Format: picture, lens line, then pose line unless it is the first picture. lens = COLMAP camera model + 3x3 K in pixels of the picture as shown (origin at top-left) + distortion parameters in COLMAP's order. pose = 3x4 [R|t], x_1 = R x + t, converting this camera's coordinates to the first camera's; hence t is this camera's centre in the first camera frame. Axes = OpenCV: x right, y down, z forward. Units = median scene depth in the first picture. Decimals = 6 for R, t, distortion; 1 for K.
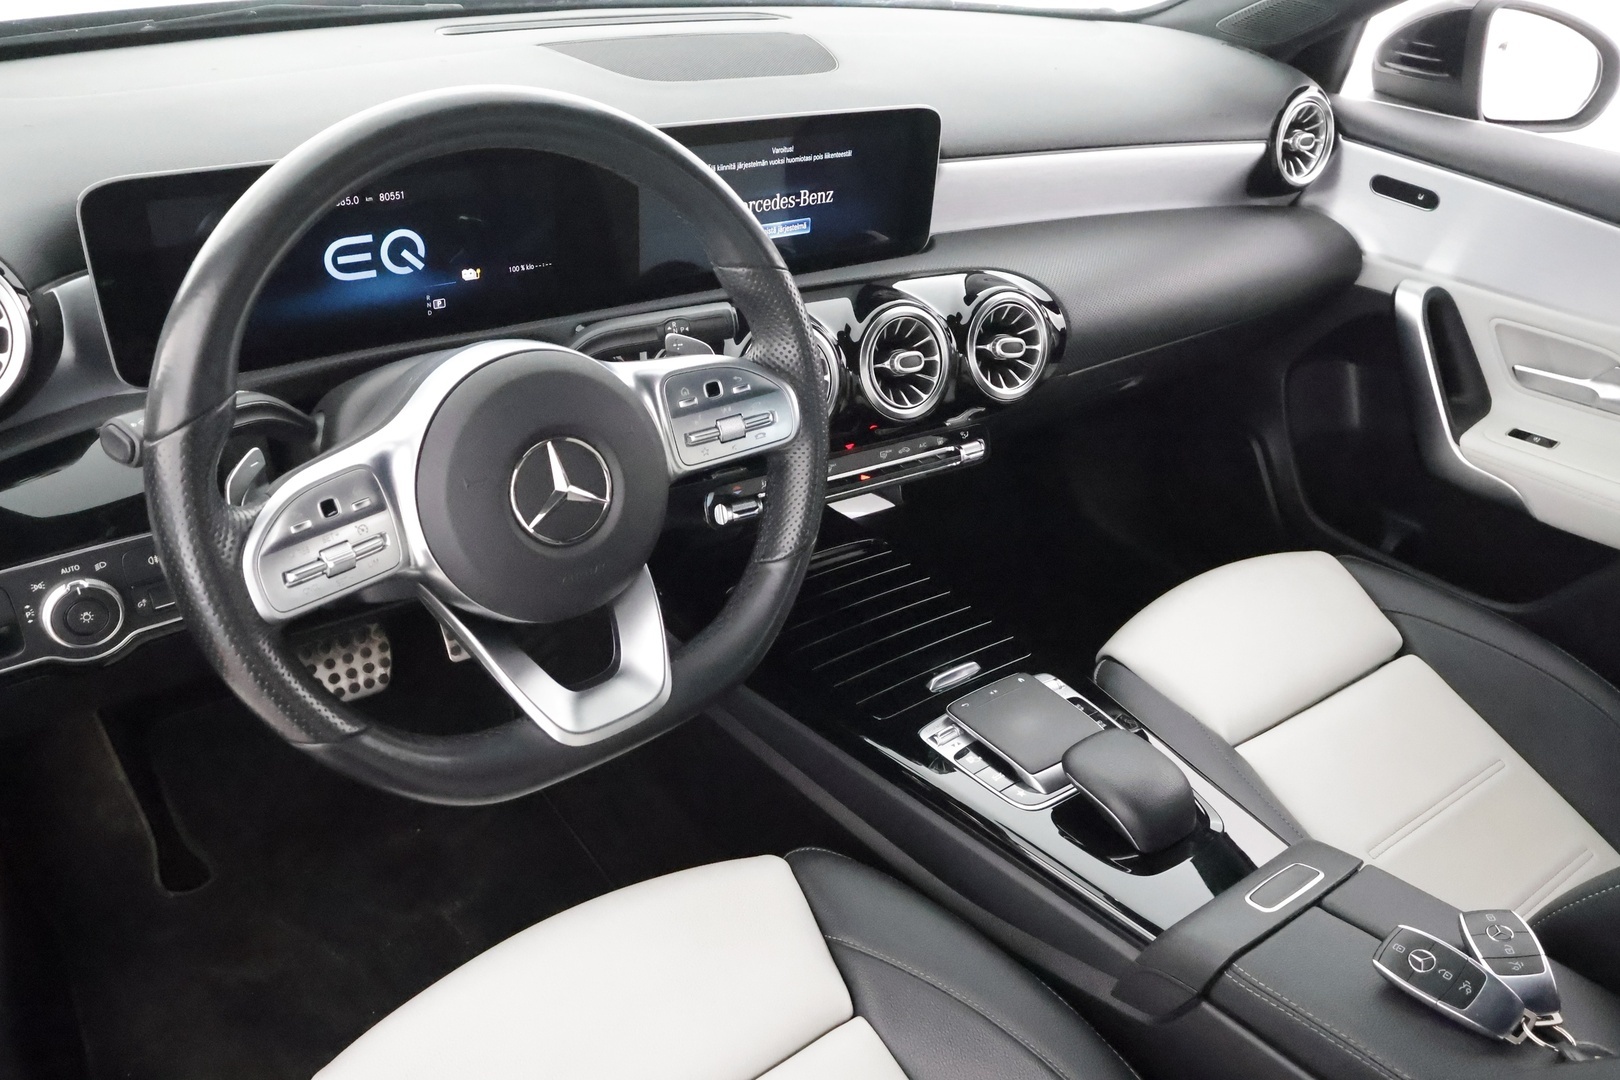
lens RADIAL K [[1250.1, 0, 794.0], [0, 1250.1, 540.8], [0, 0, 1]] dist [0.017625, 0.007595]
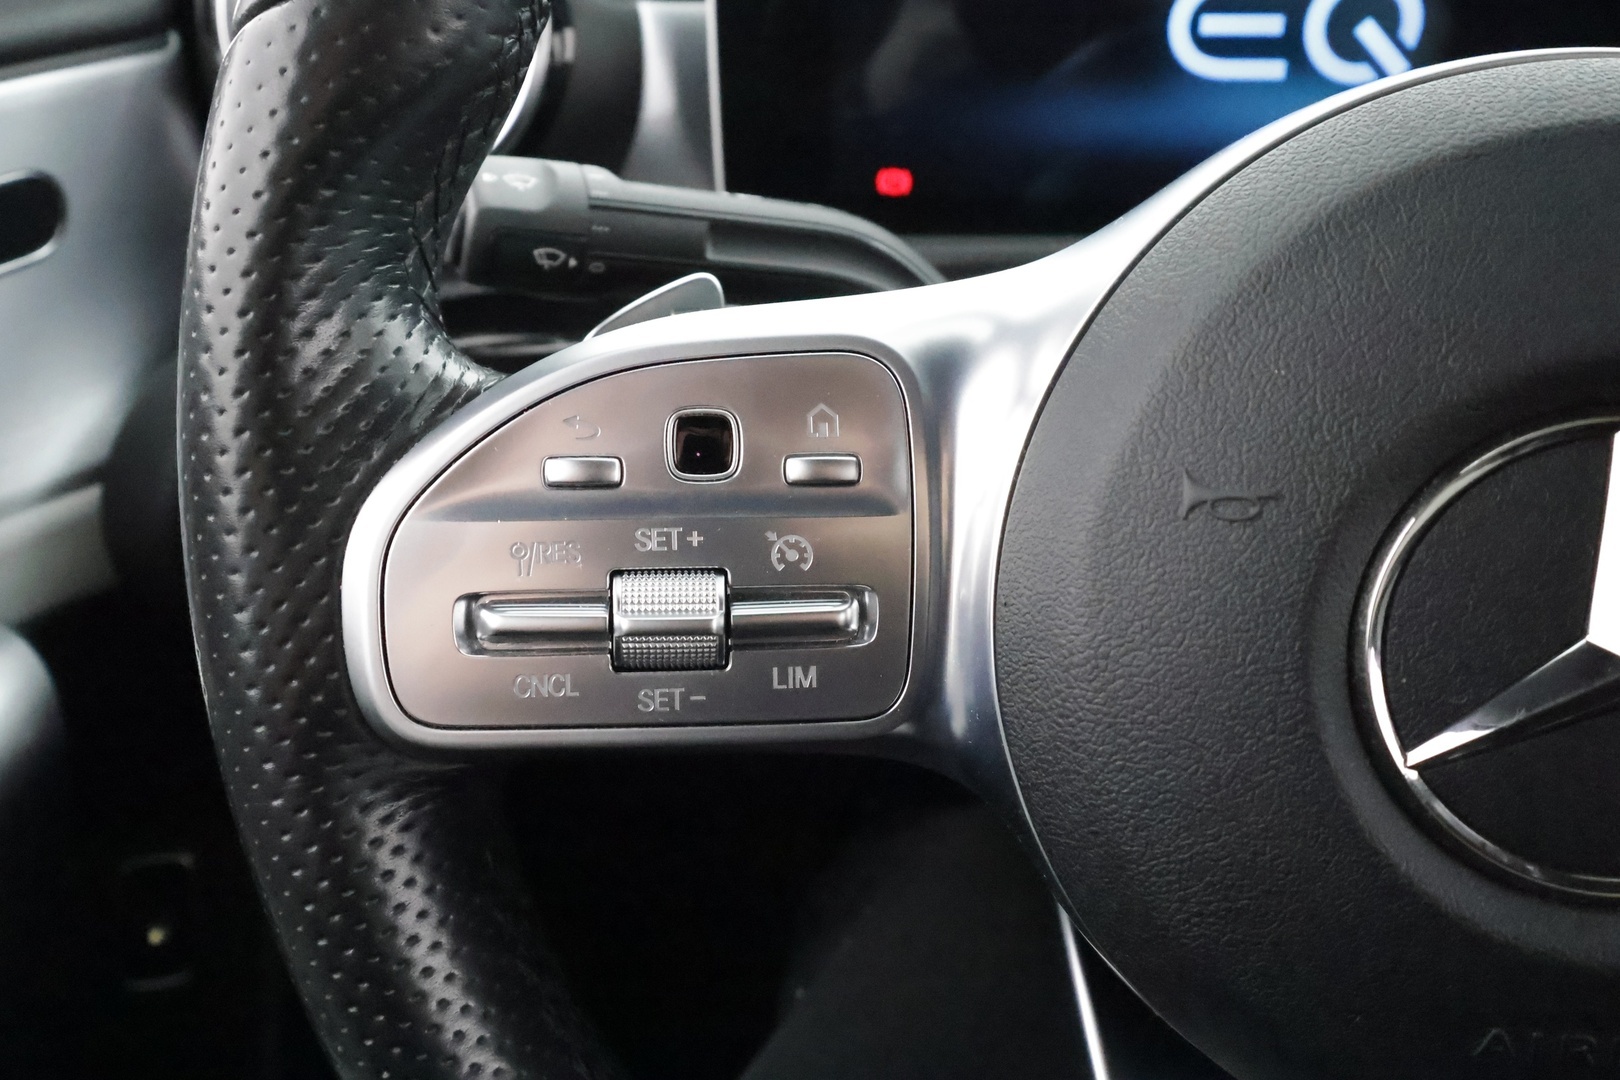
lens RADIAL K [[1250.1, 0, 804.5], [0, 1250.1, 578.4], [0, 0, 1]] dist [0.017625, 0.007595]
pose [[0.701386, 0.257847, -0.664509, -0.098137], [-0.321947, 0.946361, 0.027398, -0.007612], [0.635930, 0.194720, 0.746778, 0.505571]]
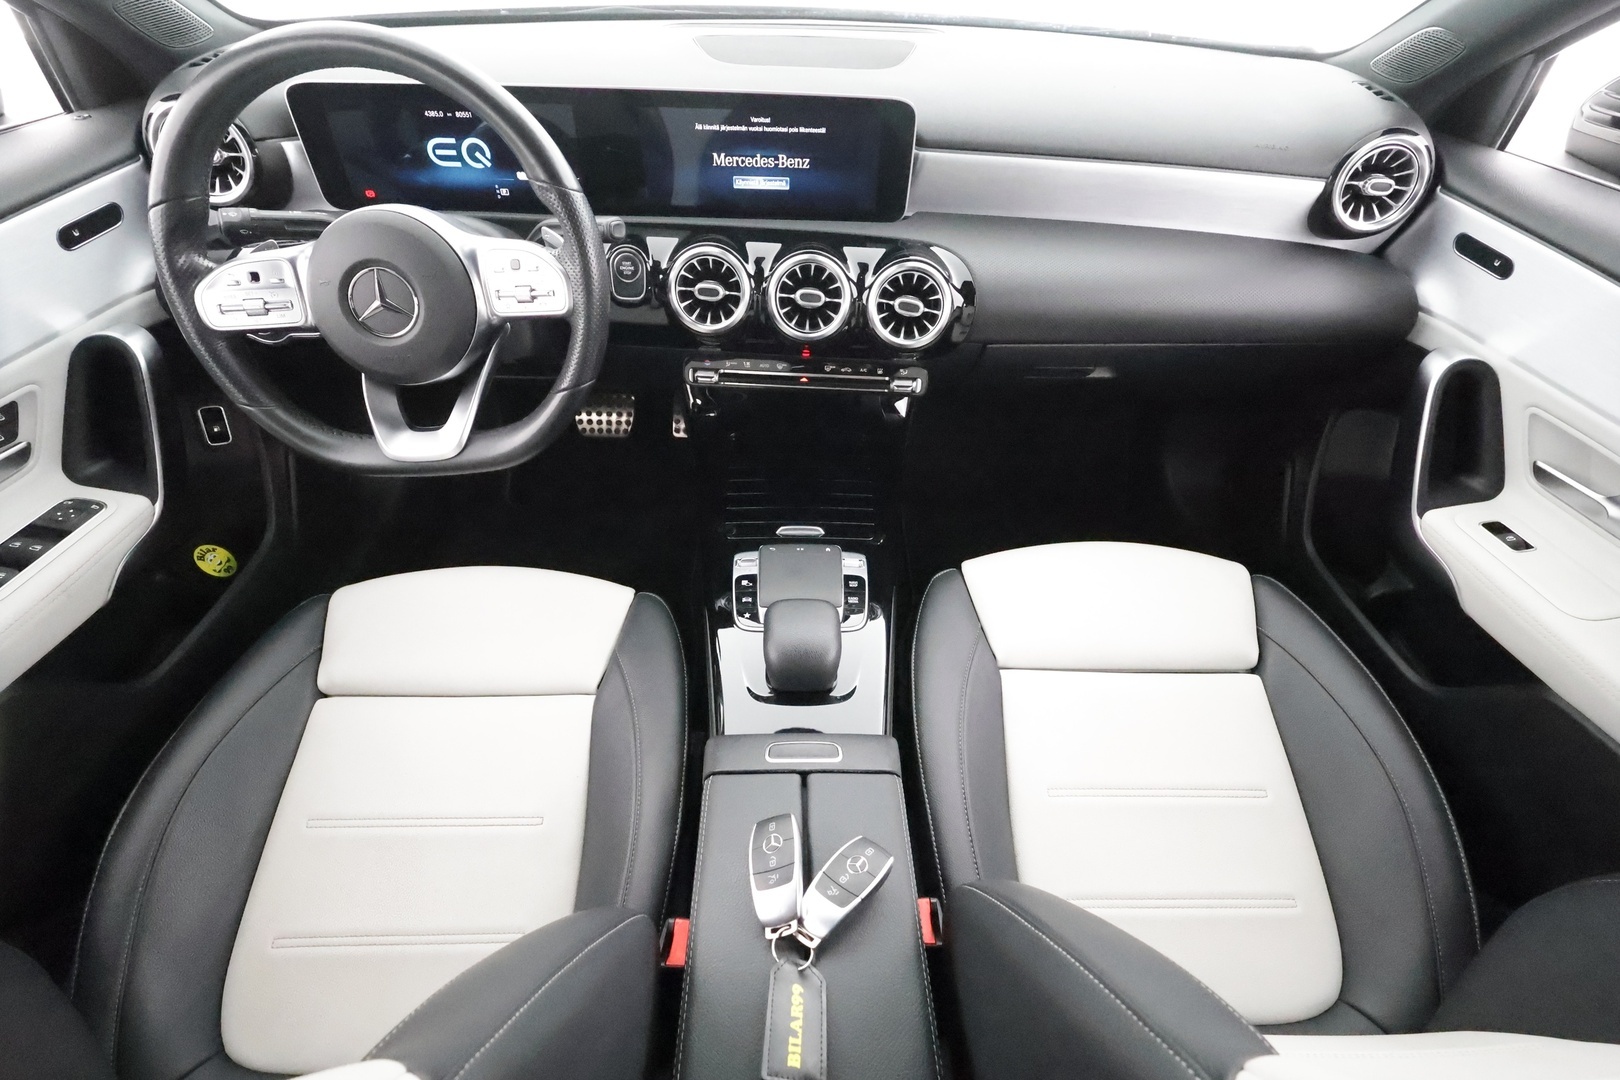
lens RADIAL K [[730.8, 0, 792.4], [0, 730.8, 528.0], [0, 0, 1]] dist [0.005804, -0.000762]
pose [[0.809862, 0.353075, -0.468467, 0.536591], [-0.273403, 0.933728, 0.231090, -0.089416], [0.519013, -0.059071, 0.852723, 0.307586]]
